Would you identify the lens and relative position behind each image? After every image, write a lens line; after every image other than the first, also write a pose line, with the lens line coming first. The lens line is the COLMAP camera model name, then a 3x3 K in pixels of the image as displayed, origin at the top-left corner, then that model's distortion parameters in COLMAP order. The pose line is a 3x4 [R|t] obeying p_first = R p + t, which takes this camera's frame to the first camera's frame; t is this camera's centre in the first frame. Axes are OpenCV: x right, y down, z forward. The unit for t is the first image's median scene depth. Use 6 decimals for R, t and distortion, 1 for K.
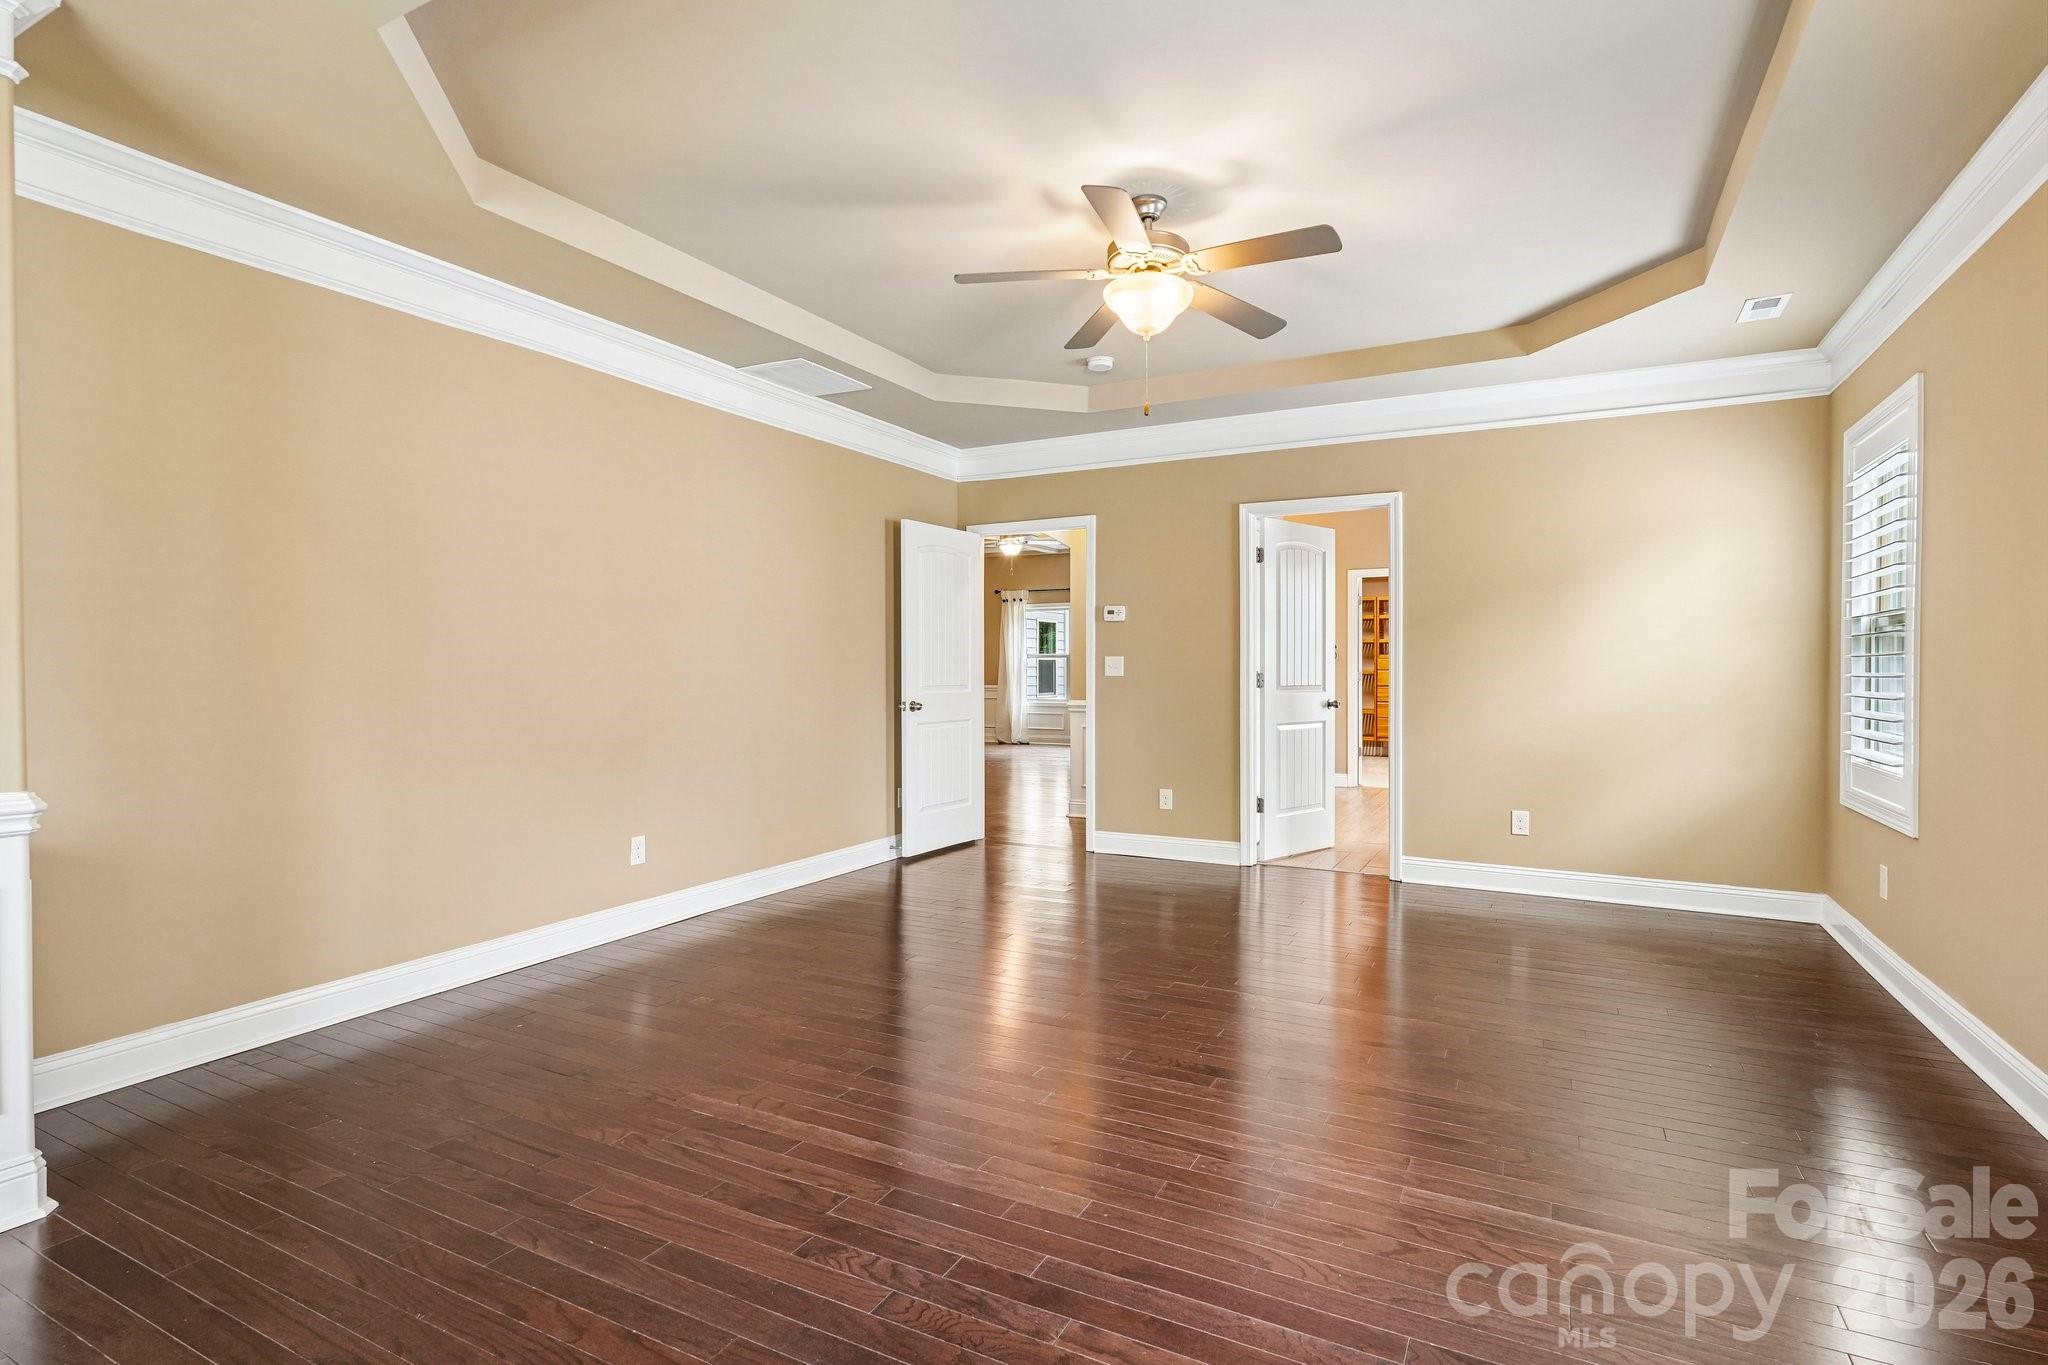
lens RADIAL K [[1003.4, 0, 1027.6], [0, 1003.4, 677.9], [0, 0, 1]] dist [-0.000957, 0.002757]
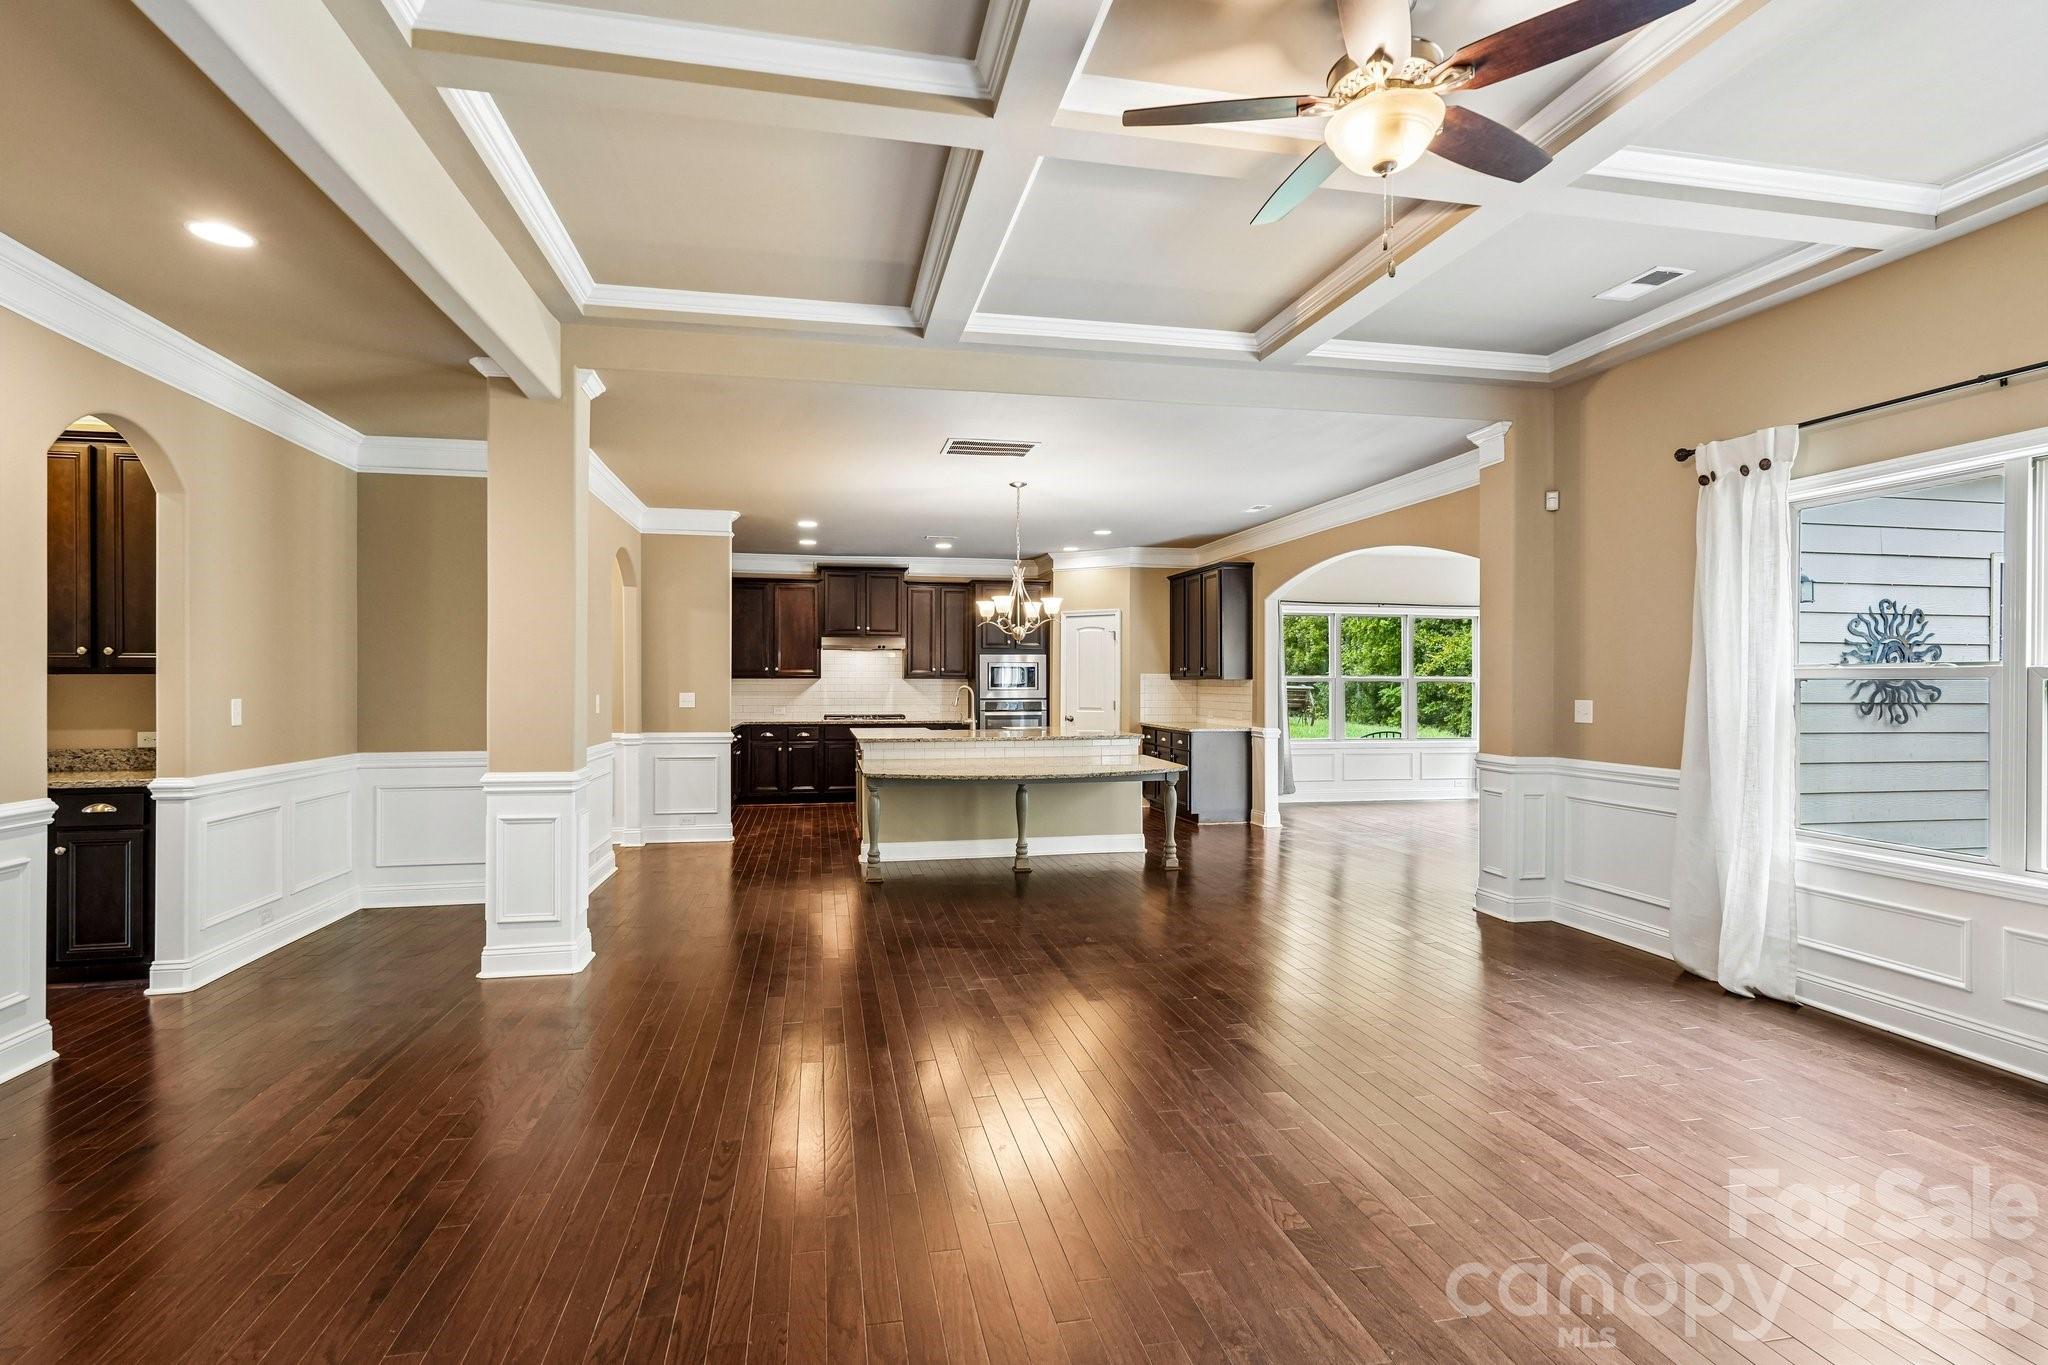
lens RADIAL K [[1003.4, 0, 1025.0], [0, 1003.4, 679.7], [0, 0, 1]] dist [-0.000957, 0.002757]
pose [[0.636997, -0.001542, -0.770865, 0.187240], [-0.012863, 0.999838, -0.012629, -0.033607], [0.770759, 0.017960, 0.636874, 1.686157]]
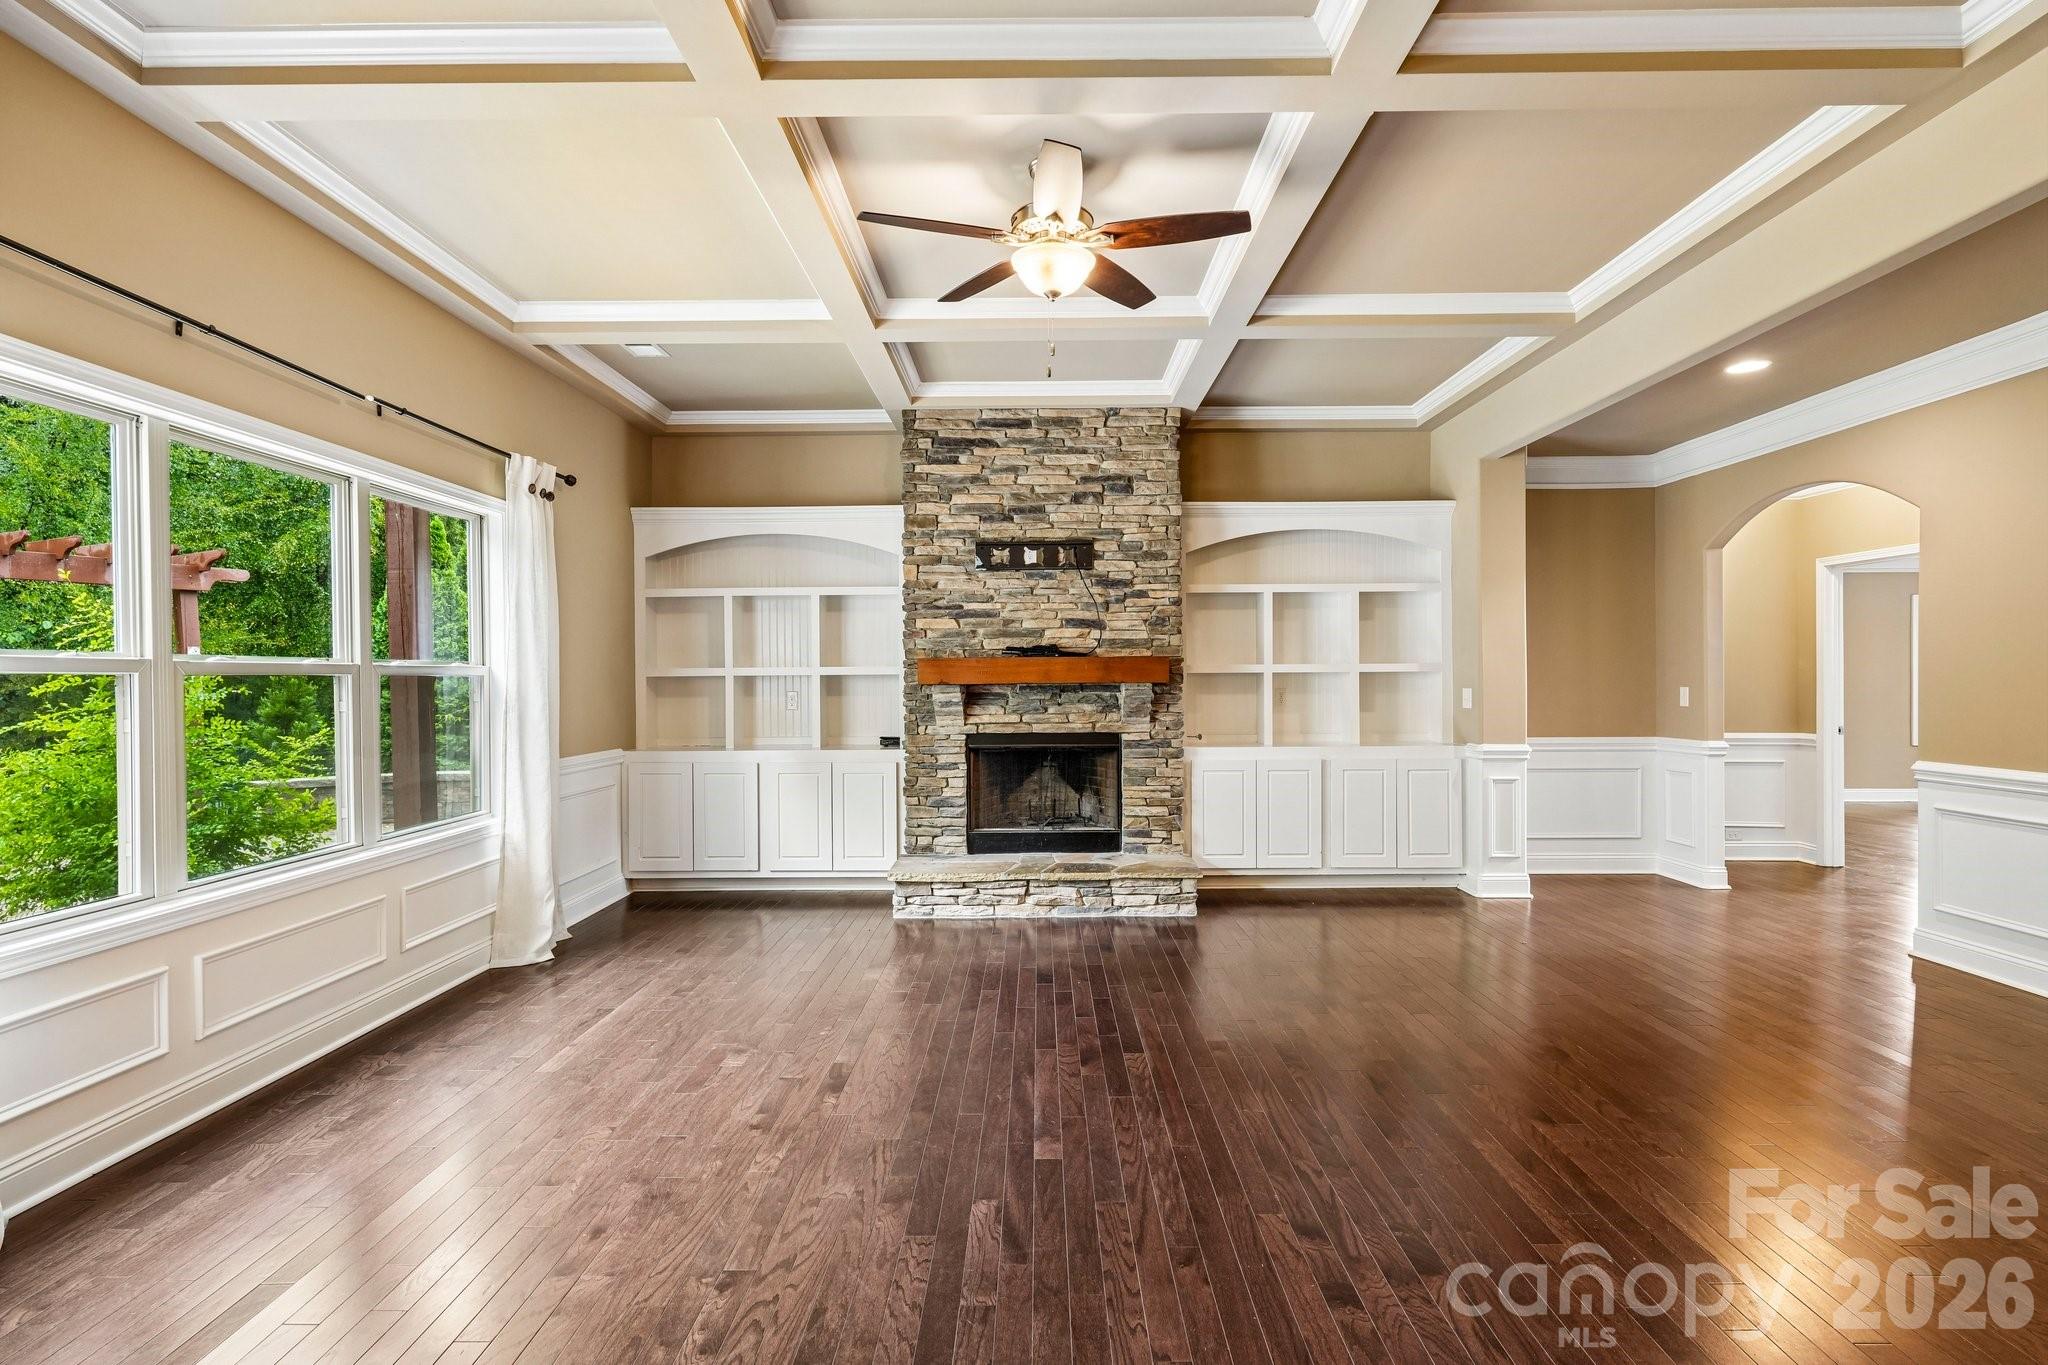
lens RADIAL K [[1003.4, 0, 1025.6], [0, 1003.4, 683.5], [0, 0, 1]] dist [-0.000957, 0.002757]
pose [[-0.456840, -0.003062, 0.889543, -0.514276], [0.015967, 0.999805, 0.011641, -0.042400], [-0.889405, 0.019521, -0.456702, 2.322418]]
